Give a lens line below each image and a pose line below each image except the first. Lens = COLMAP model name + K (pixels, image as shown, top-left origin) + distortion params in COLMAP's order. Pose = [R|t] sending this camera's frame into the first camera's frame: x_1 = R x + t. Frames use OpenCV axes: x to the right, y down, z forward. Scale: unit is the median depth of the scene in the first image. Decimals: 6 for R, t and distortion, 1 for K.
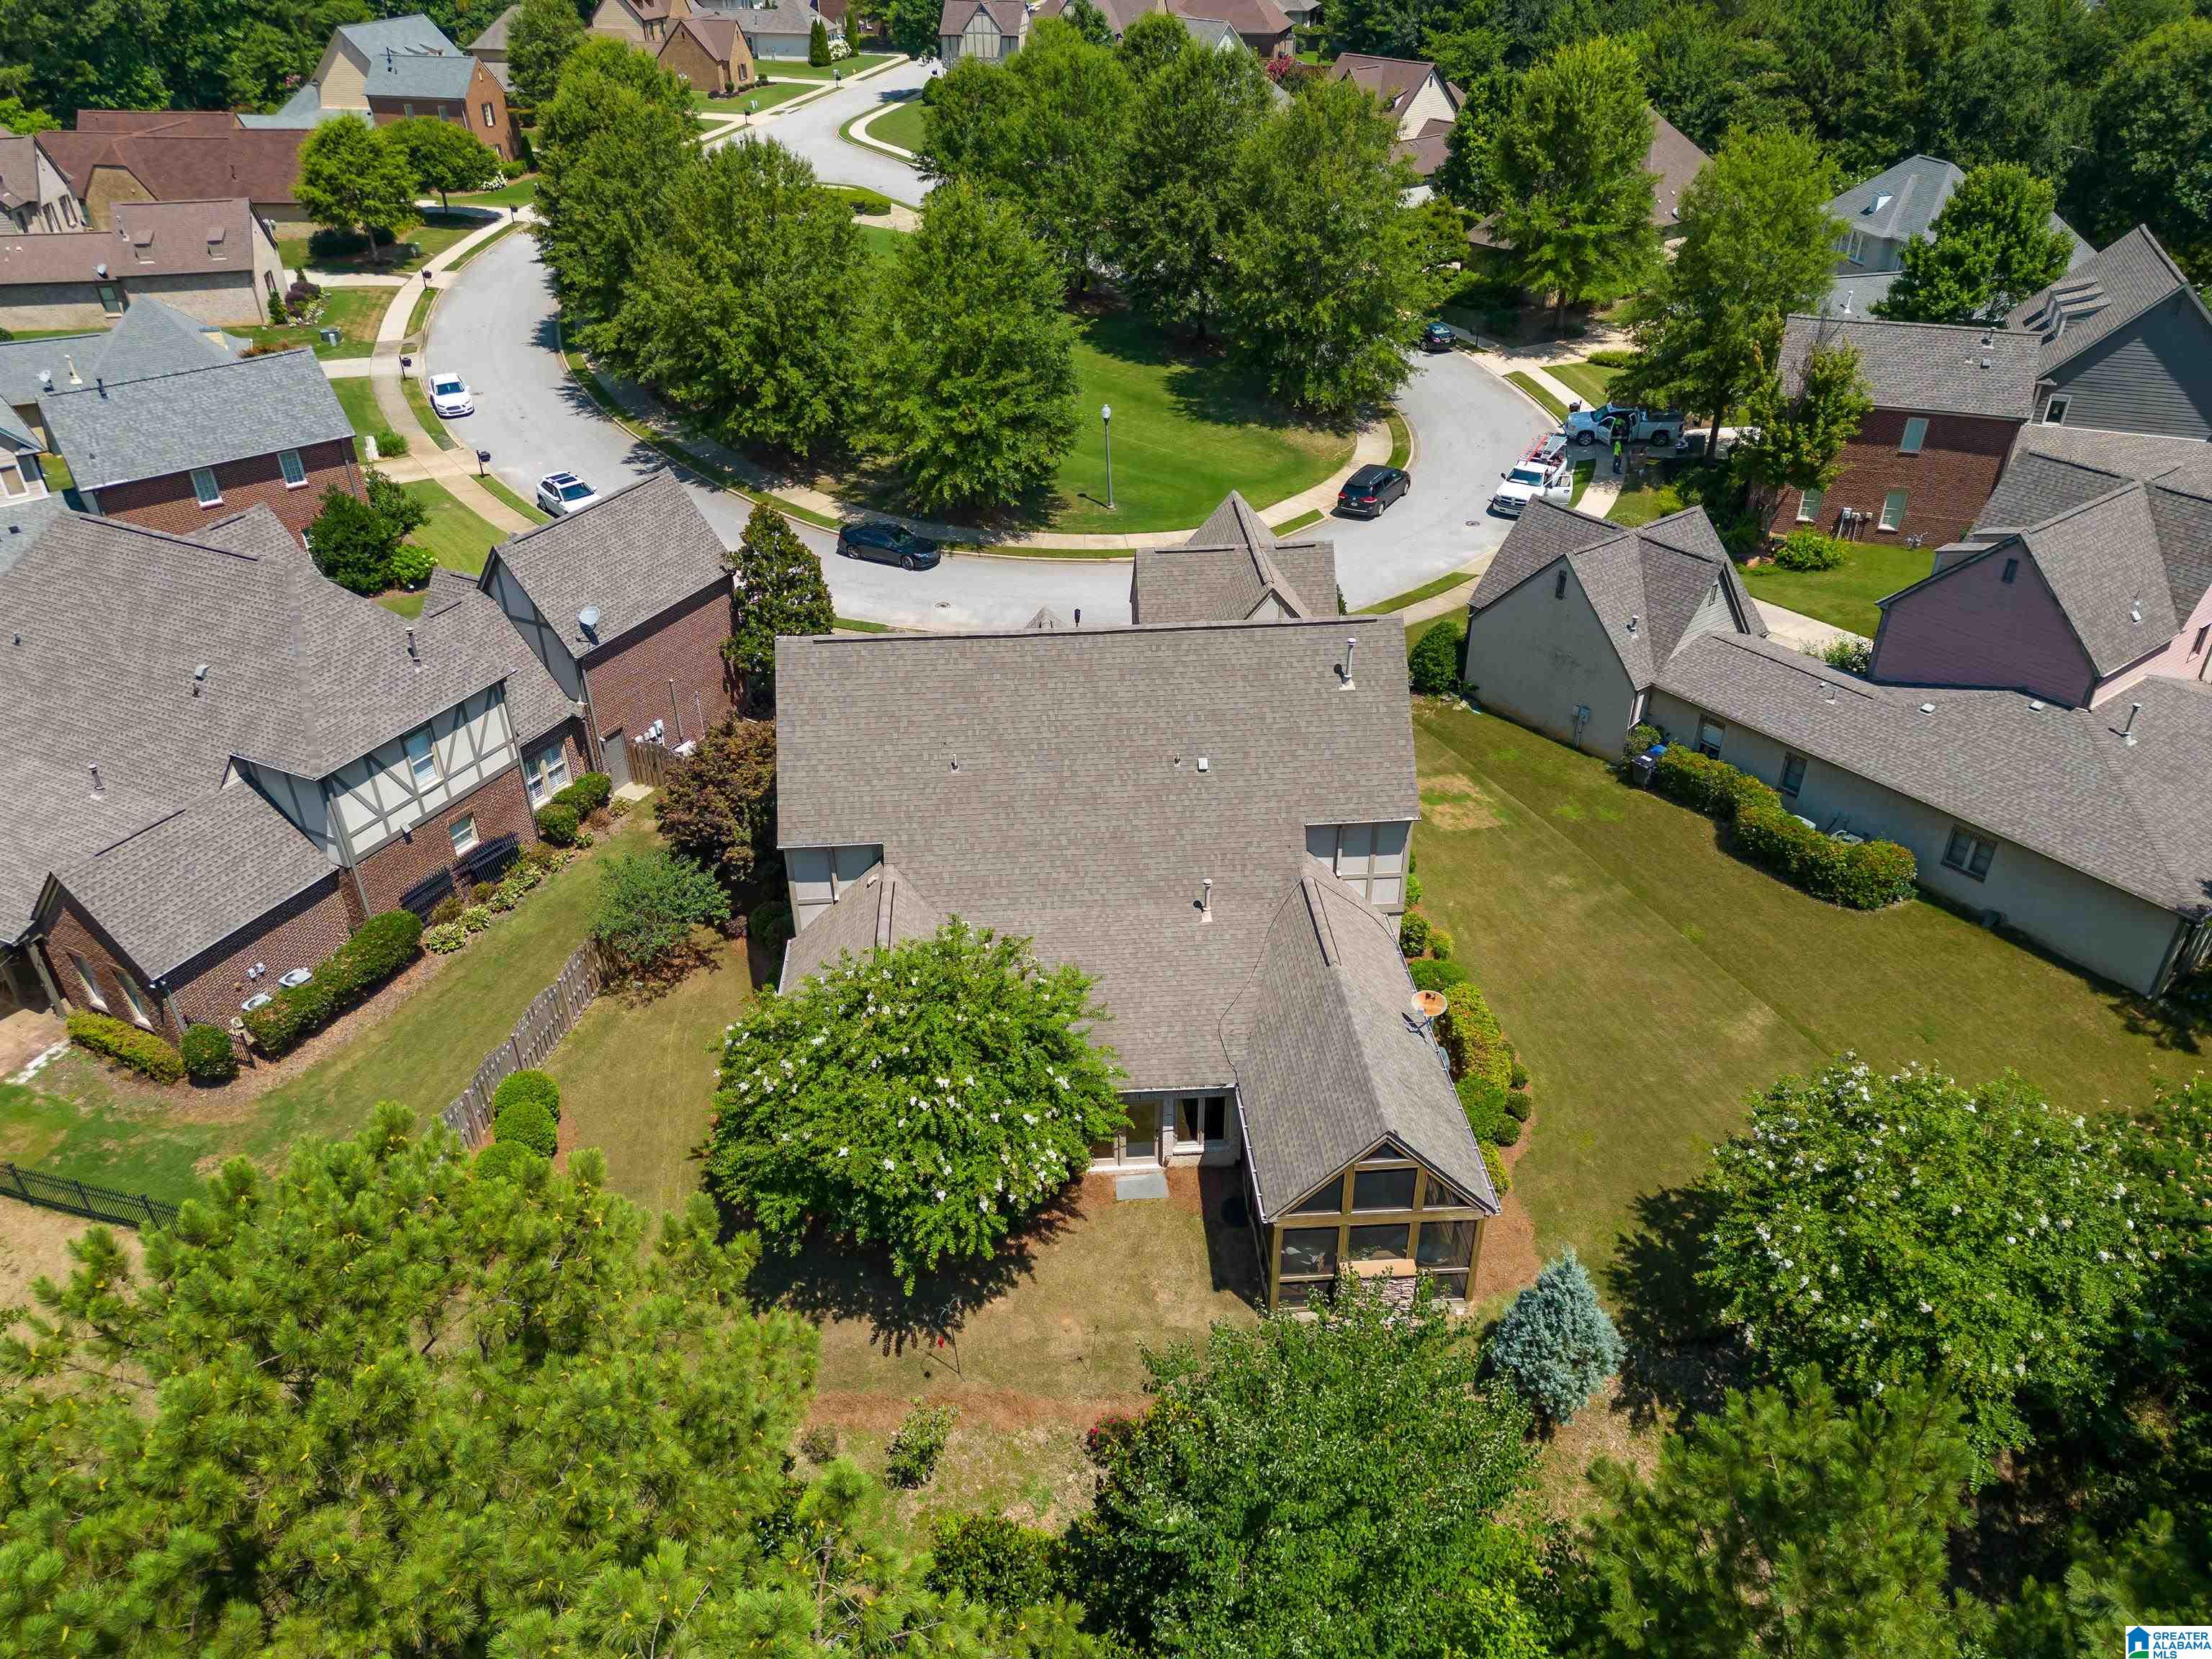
lens RADIAL K [[1534.5, 0, 1104.1], [0, 1534.5, 819.9], [0, 0, 1]] dist [0.068615, -0.064007]
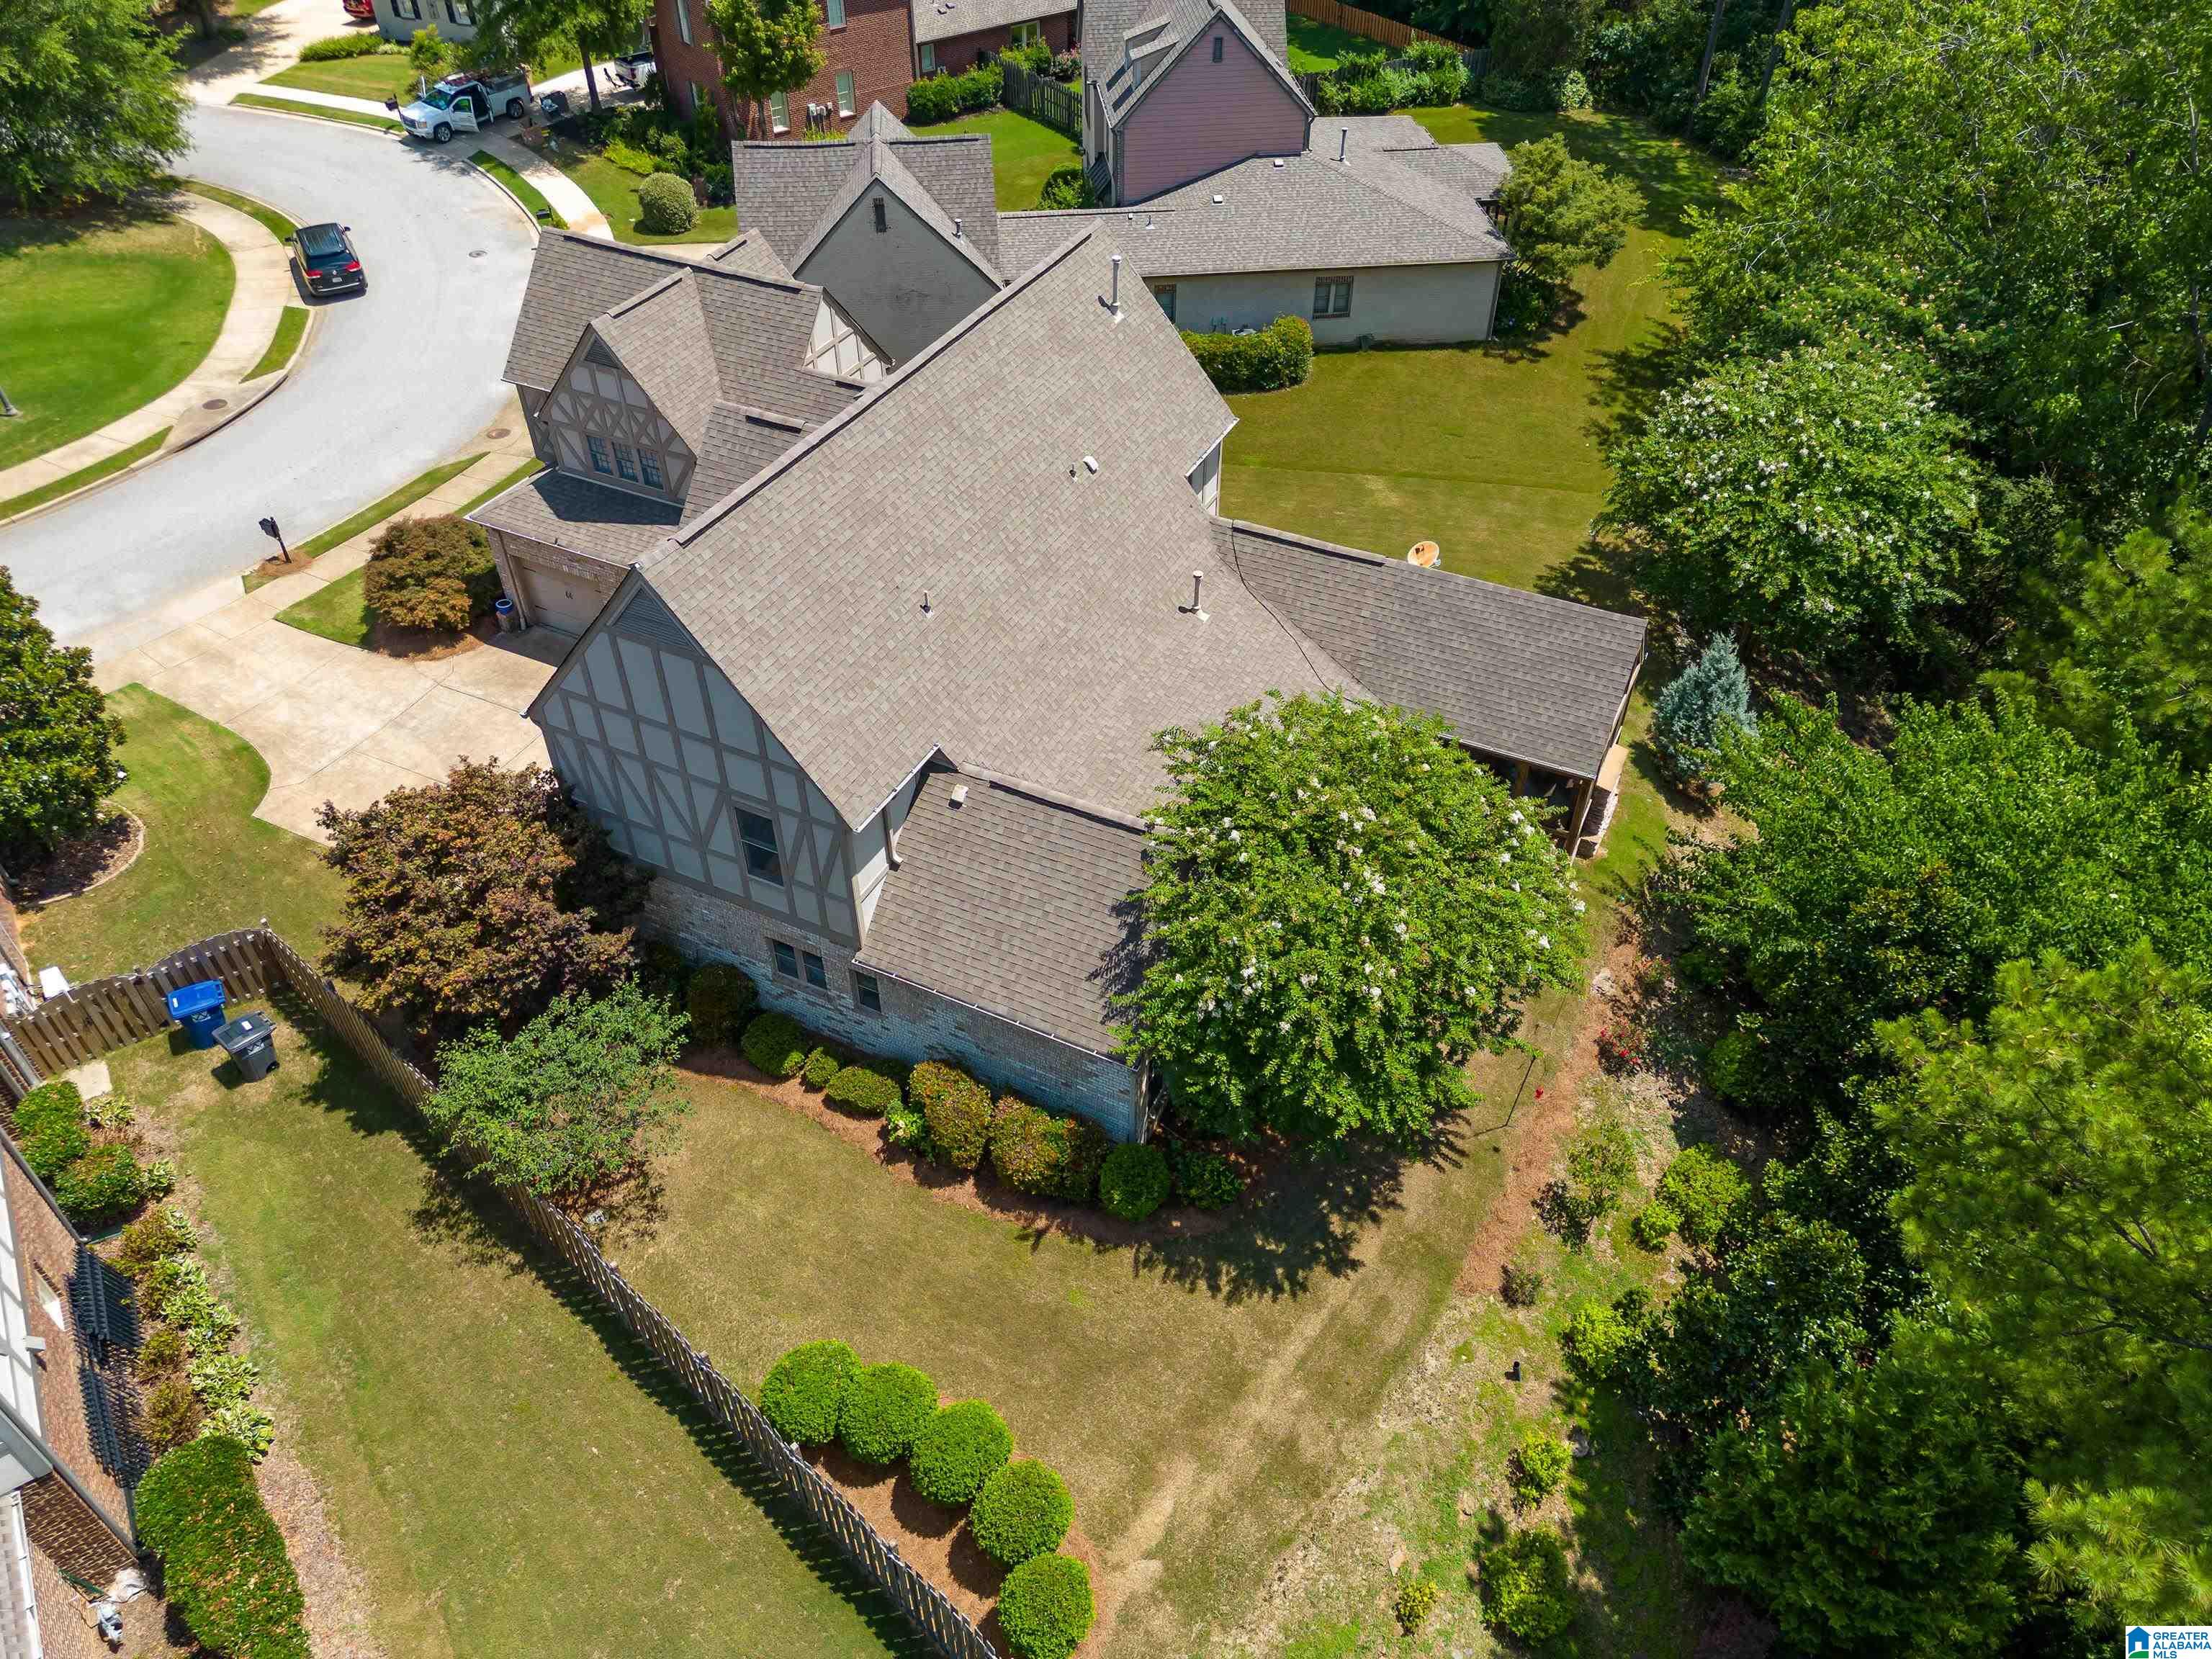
lens RADIAL K [[1534.5, 0, 1104.1], [0, 1534.5, 819.9], [0, 0, 1]] dist [0.068615, -0.064007]
pose [[0.508232, -0.564863, 0.650100, -0.321661], [0.455054, 0.817013, 0.354141, -0.094705], [-0.731181, 0.115845, 0.672276, 0.256974]]
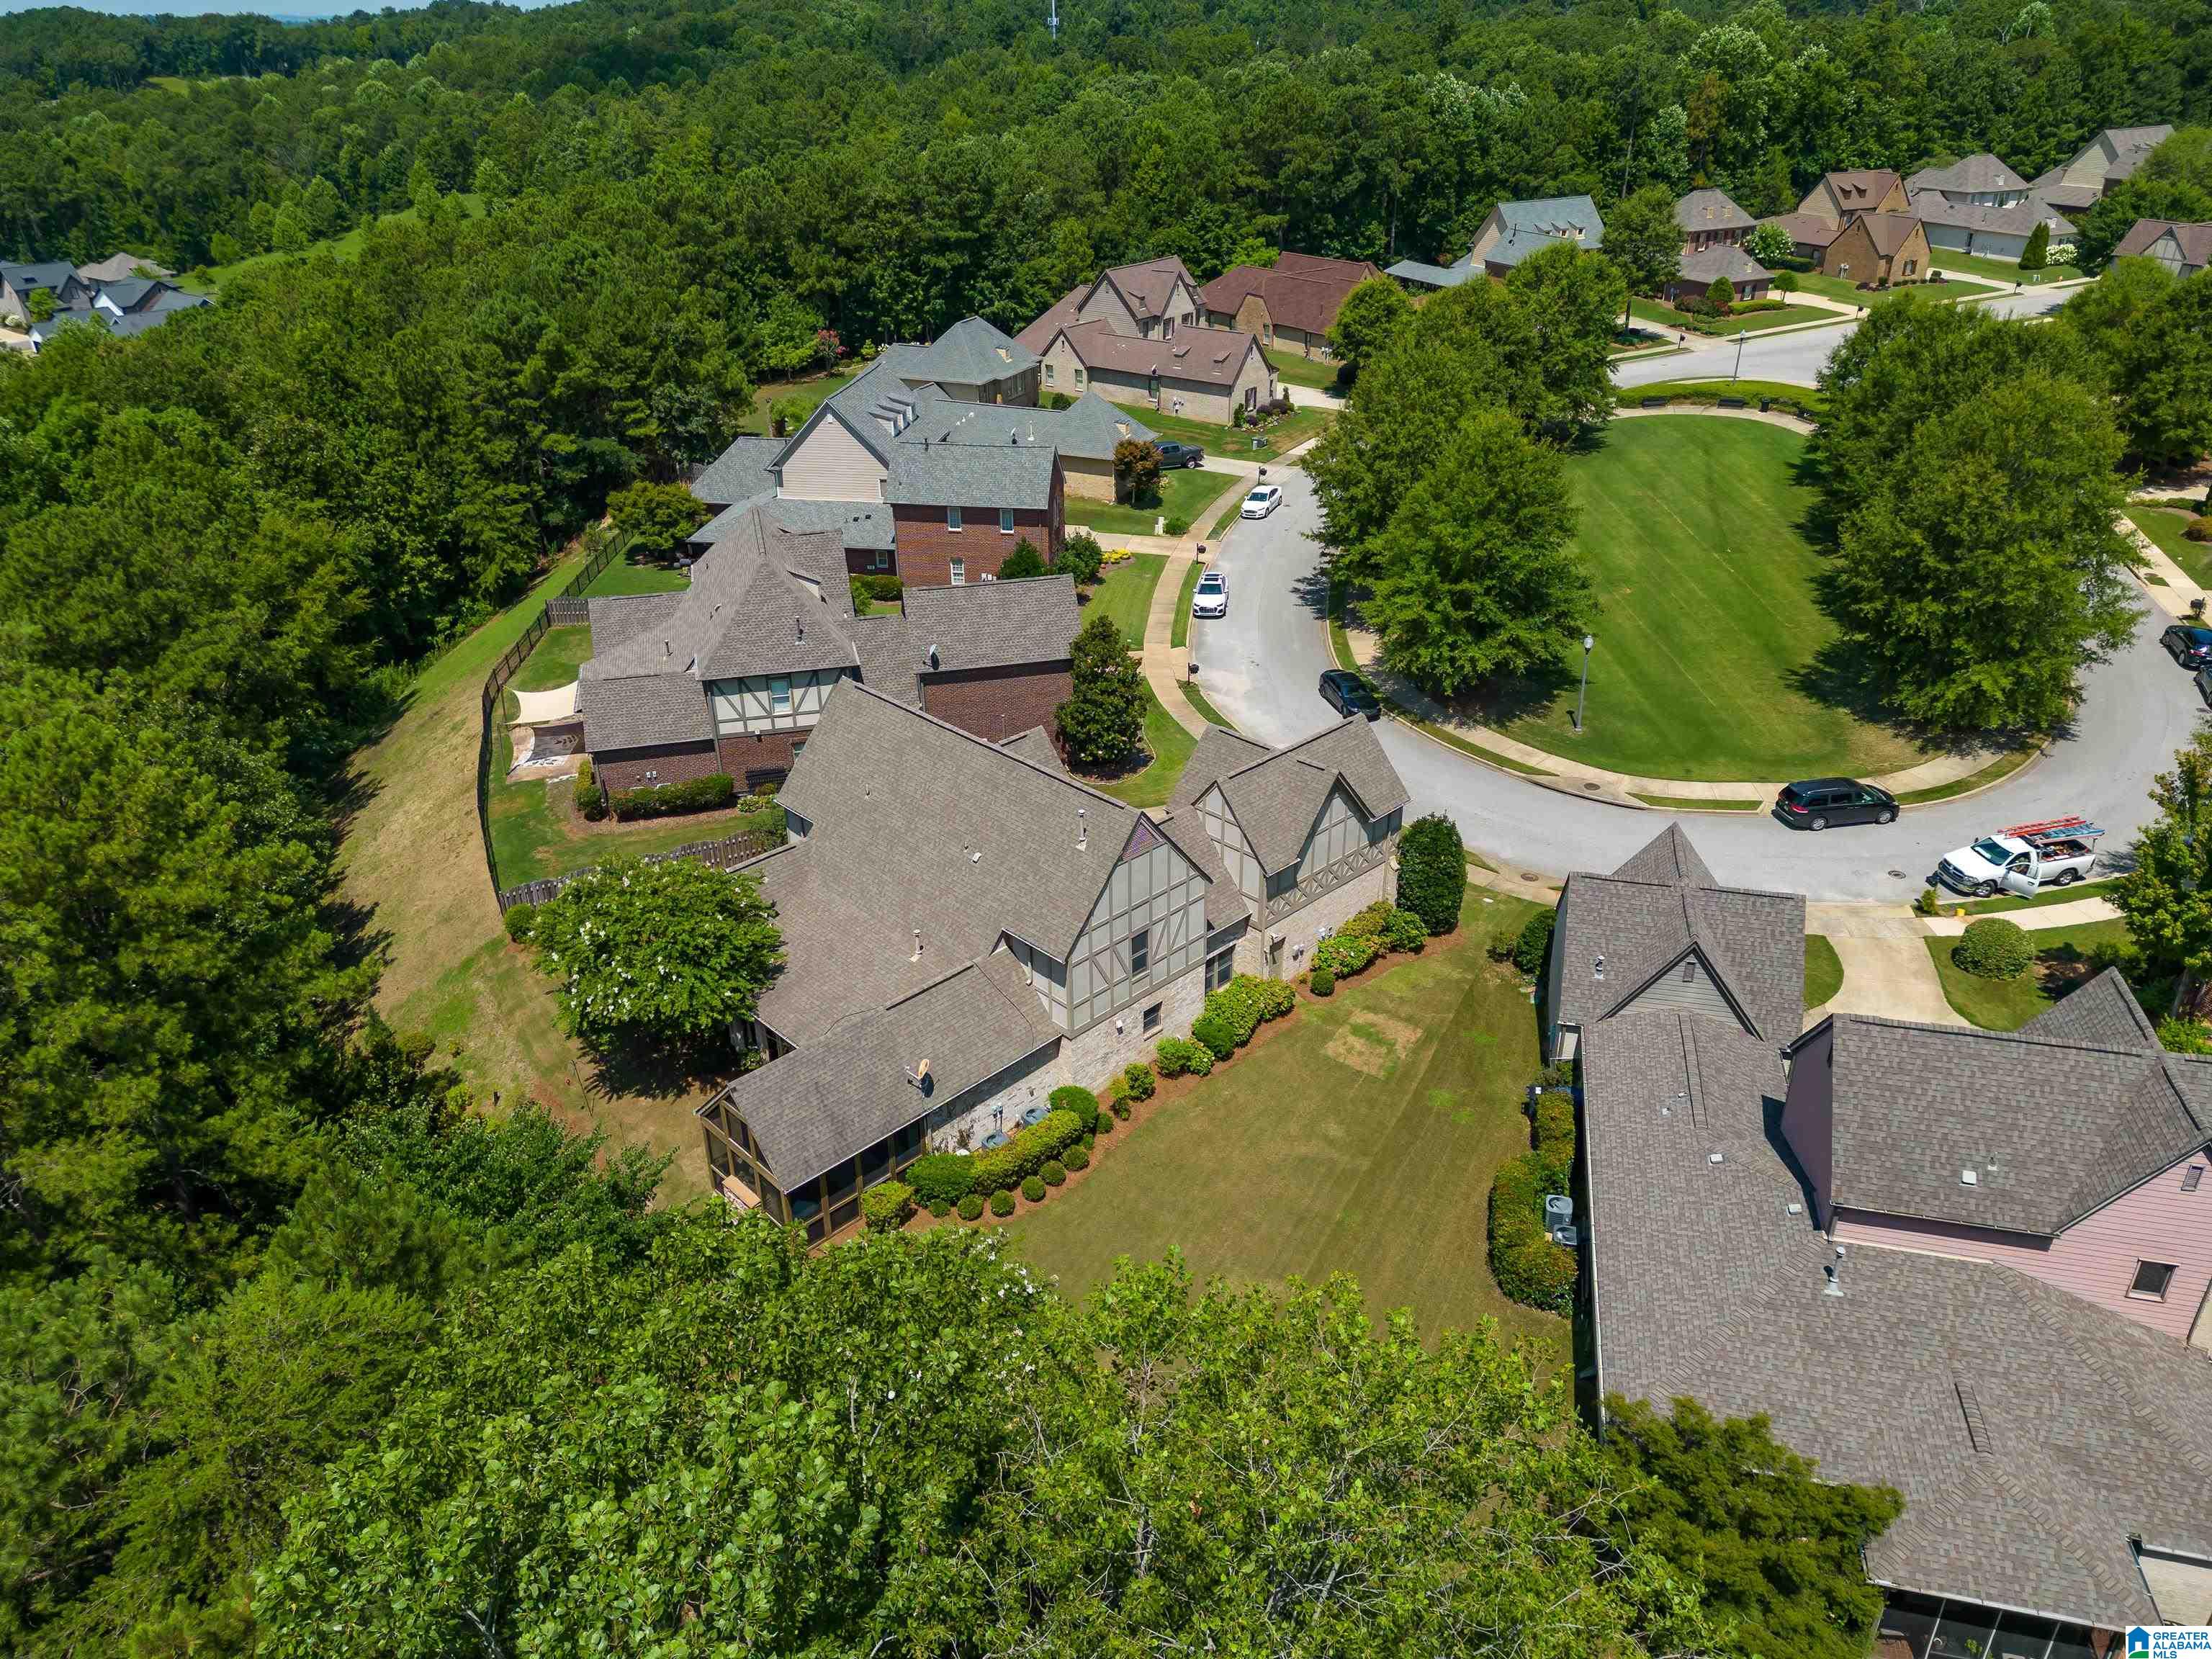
lens RADIAL K [[1534.5, 0, 1104.1], [0, 1534.5, 819.9], [0, 0, 1]] dist [0.068615, -0.064007]
pose [[0.644302, 0.353452, -0.678194, 0.574689], [-0.399112, 0.911856, 0.096062, -0.133168], [0.652368, 0.208783, 0.728578, 0.055136]]
